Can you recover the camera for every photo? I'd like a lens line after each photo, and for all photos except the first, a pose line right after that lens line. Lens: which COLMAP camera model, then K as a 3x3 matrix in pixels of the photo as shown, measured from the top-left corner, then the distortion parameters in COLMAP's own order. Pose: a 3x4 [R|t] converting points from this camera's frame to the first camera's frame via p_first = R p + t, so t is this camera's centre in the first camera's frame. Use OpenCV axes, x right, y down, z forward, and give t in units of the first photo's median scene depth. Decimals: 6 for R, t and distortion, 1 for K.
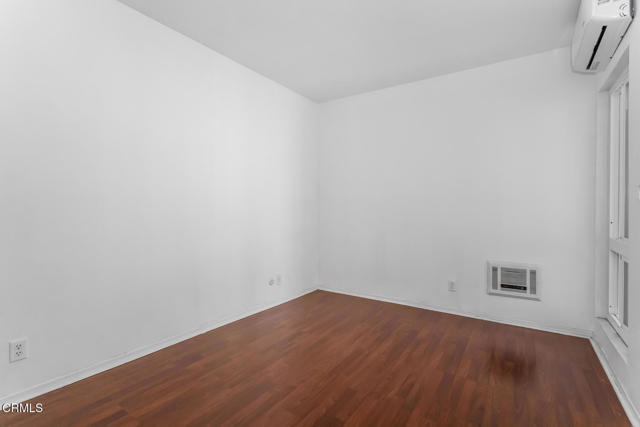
lens RADIAL K [[300.0, 0, 319.4], [0, 300.0, 212.9], [0, 0, 1]] dist [-0.000646, 0.000499]
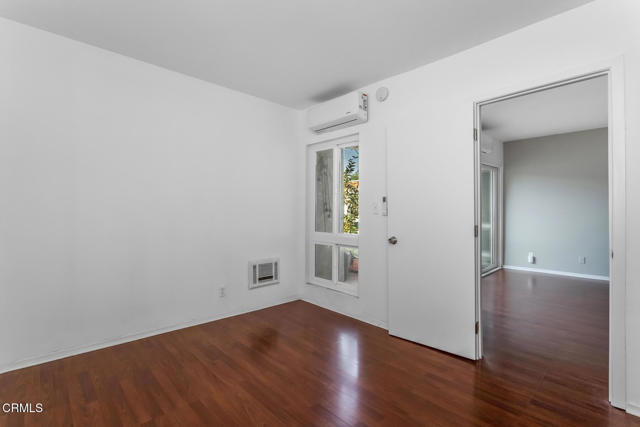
lens RADIAL K [[300.0, 0, 319.4], [0, 300.0, 212.9], [0, 0, 1]] dist [-0.000646, 0.000499]
pose [[0.208988, 0.002884, 0.977914, -0.567862], [0.002187, 0.999992, -0.003417, -0.025711], [-0.977916, 0.002853, 0.208980, 0.521686]]
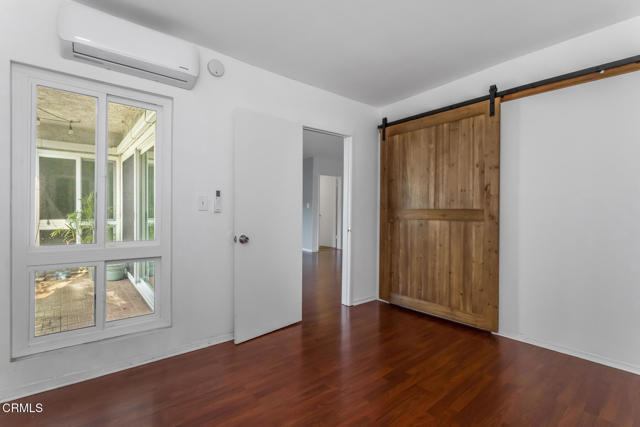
lens RADIAL K [[300.0, 0, 319.4], [0, 300.0, 212.9], [0, 0, 1]] dist [-0.000646, 0.000499]
pose [[-0.963263, -0.008690, 0.268419, 0.000499], [-0.006106, 0.999927, 0.010460, -0.030067], [-0.268490, 0.008437, -0.963246, 1.344075]]
